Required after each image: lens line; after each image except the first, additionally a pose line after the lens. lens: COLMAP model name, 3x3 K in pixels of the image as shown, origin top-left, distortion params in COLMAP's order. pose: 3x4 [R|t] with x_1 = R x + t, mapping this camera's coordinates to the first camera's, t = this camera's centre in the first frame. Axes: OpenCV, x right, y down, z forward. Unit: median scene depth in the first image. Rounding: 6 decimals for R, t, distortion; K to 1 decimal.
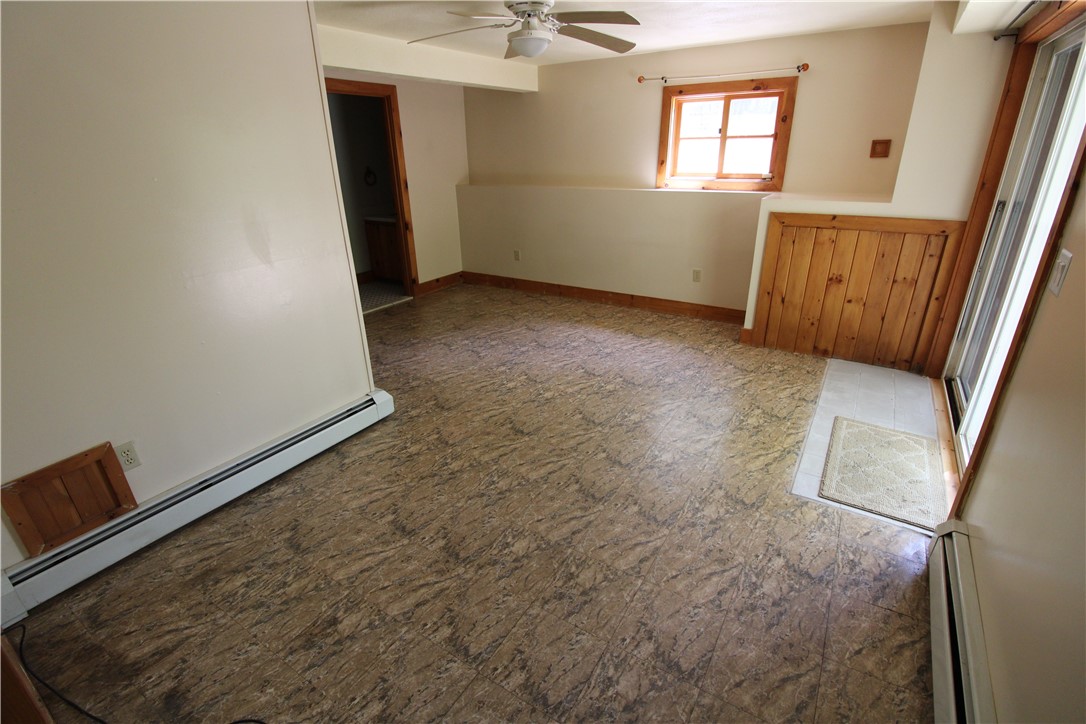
lens RADIAL K [[506.0, 0, 544.7], [0, 506.0, 360.8], [0, 0, 1]] dist [0.000542, -0.013634]
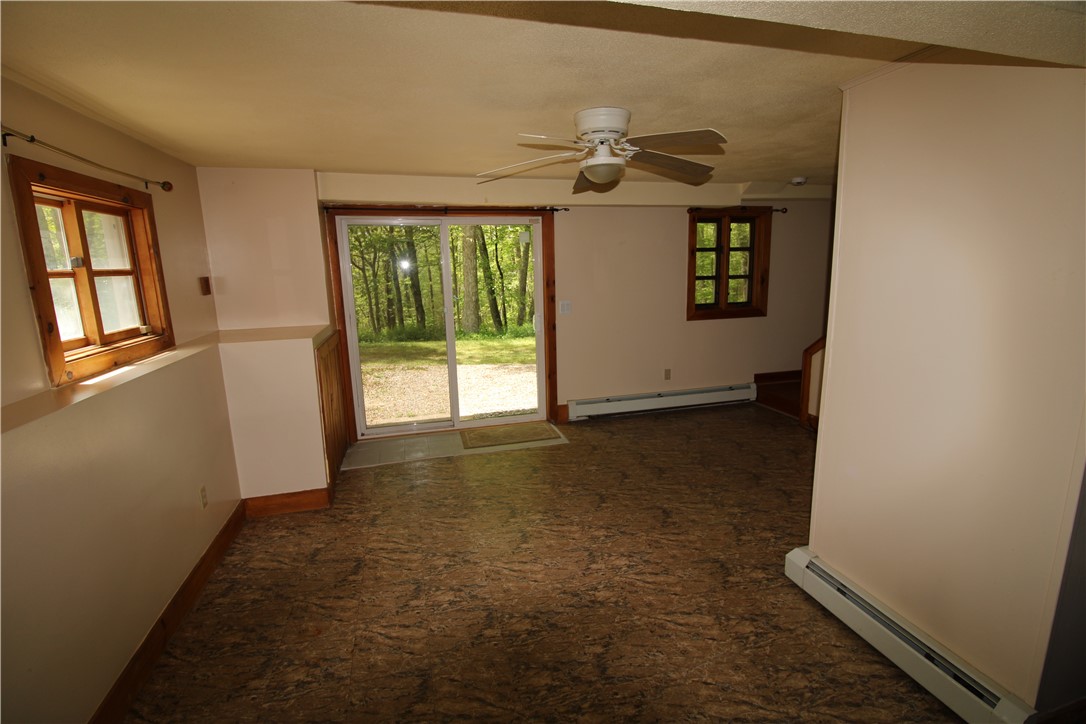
lens RADIAL K [[506.0, 0, 544.7], [0, 506.0, 360.8], [0, 0, 1]] dist [0.000542, -0.013634]
pose [[-0.742893, -0.089520, 0.663398, -0.469267], [0.291449, 0.848906, 0.440926, -0.592880], [-0.602634, 0.520908, -0.604556, 1.400311]]
